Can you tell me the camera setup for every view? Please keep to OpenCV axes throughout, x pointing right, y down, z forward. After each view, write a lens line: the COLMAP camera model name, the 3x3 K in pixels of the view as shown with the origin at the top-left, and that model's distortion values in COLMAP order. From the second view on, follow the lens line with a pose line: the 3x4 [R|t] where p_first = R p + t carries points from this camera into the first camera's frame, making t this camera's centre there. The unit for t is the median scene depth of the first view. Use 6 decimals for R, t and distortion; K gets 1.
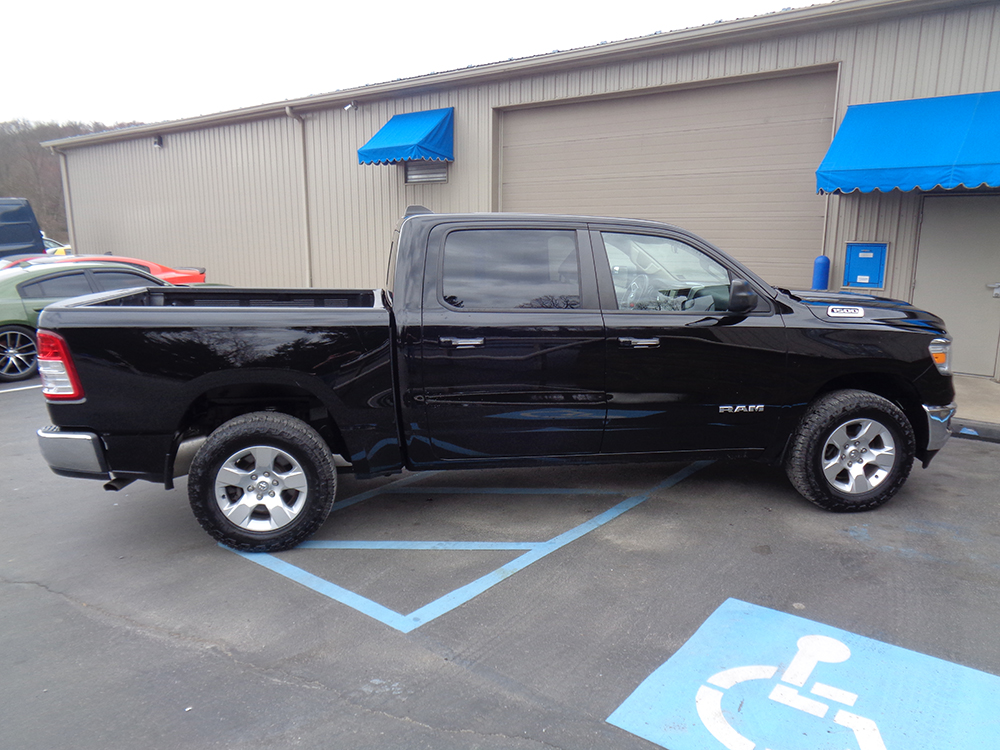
lens RADIAL K [[757.7, 0, 504.1], [0, 757.7, 394.6], [0, 0, 1]] dist [-0.006212, 0.010014]
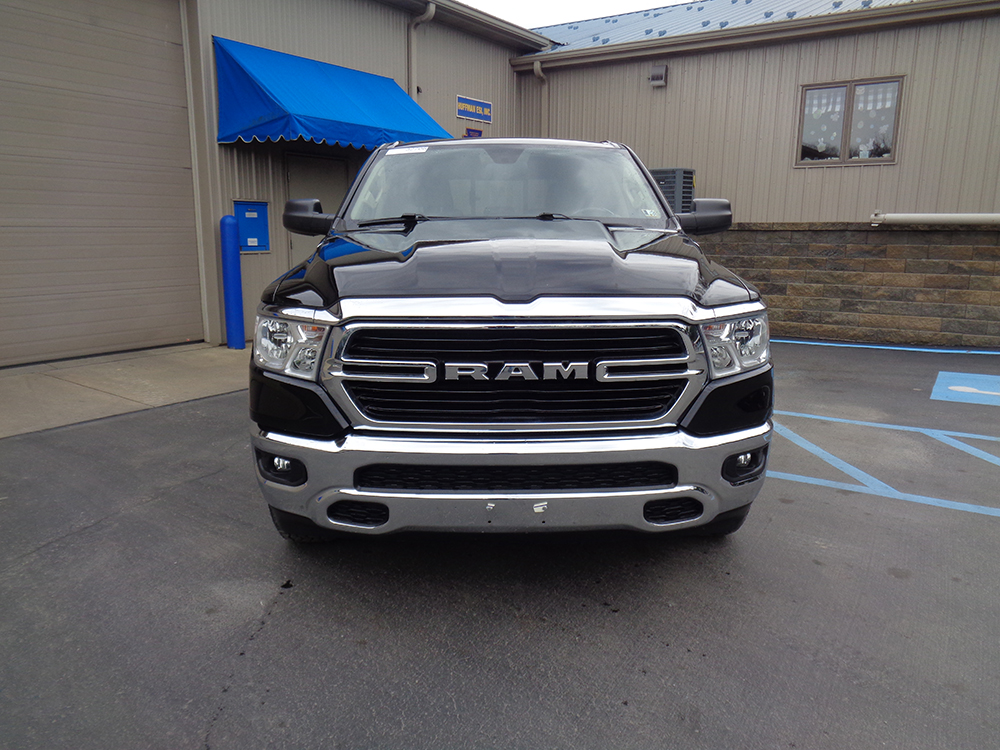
lens RADIAL K [[757.7, 0, 504.1], [0, 757.7, 394.6], [0, 0, 1]] dist [-0.006212, 0.010014]
pose [[-0.116980, -0.213619, 0.969888, -0.484003], [0.211065, 0.948936, 0.234461, -0.130916], [-0.970447, 0.232137, -0.065919, 0.829282]]
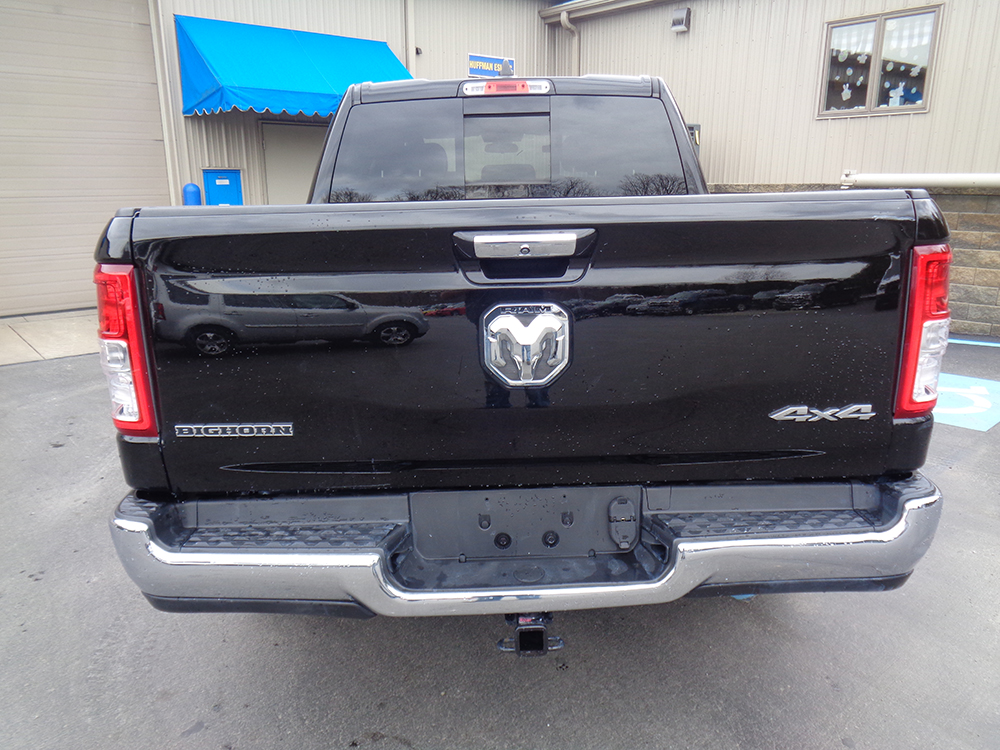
lens RADIAL K [[757.7, 0, 504.1], [0, 757.7, 394.6], [0, 0, 1]] dist [-0.006212, 0.010014]
pose [[0.147536, -0.269071, 0.951753, -0.469962], [0.219215, 0.947246, 0.233815, -0.075343], [-0.964457, 0.174142, 0.198737, 0.515320]]
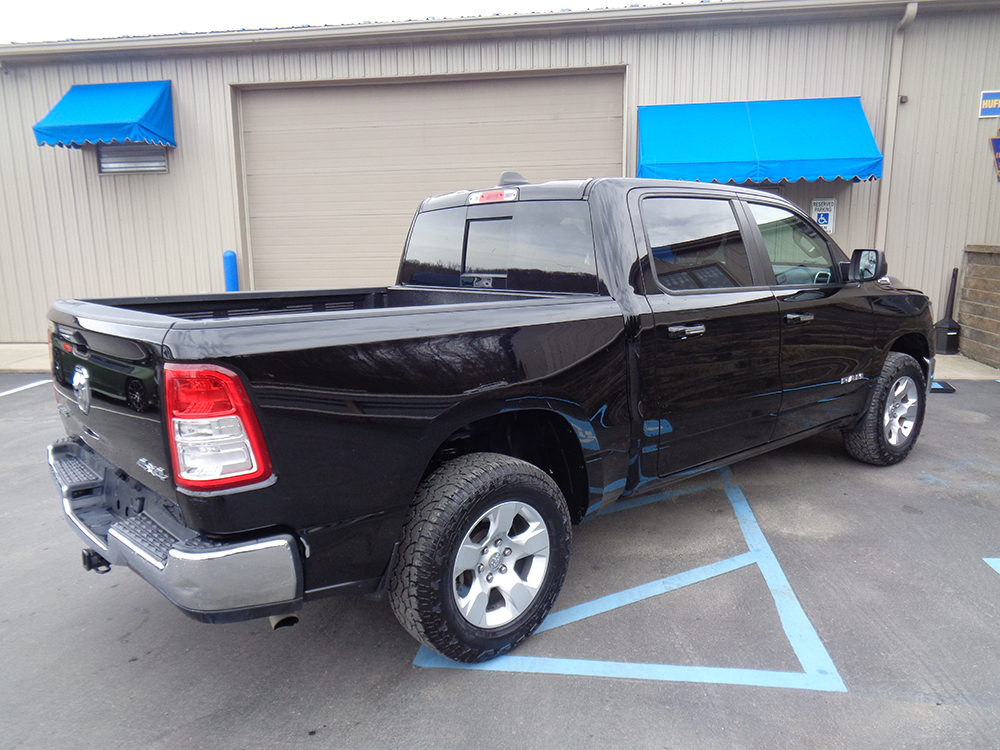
lens RADIAL K [[757.7, 0, 504.1], [0, 757.7, 394.6], [0, 0, 1]] dist [-0.006212, 0.010014]
pose [[0.853190, -0.120315, 0.507535, -0.304060], [0.128095, 0.991566, 0.019726, -0.019697], [-0.505627, 0.048182, 0.861405, 0.186099]]
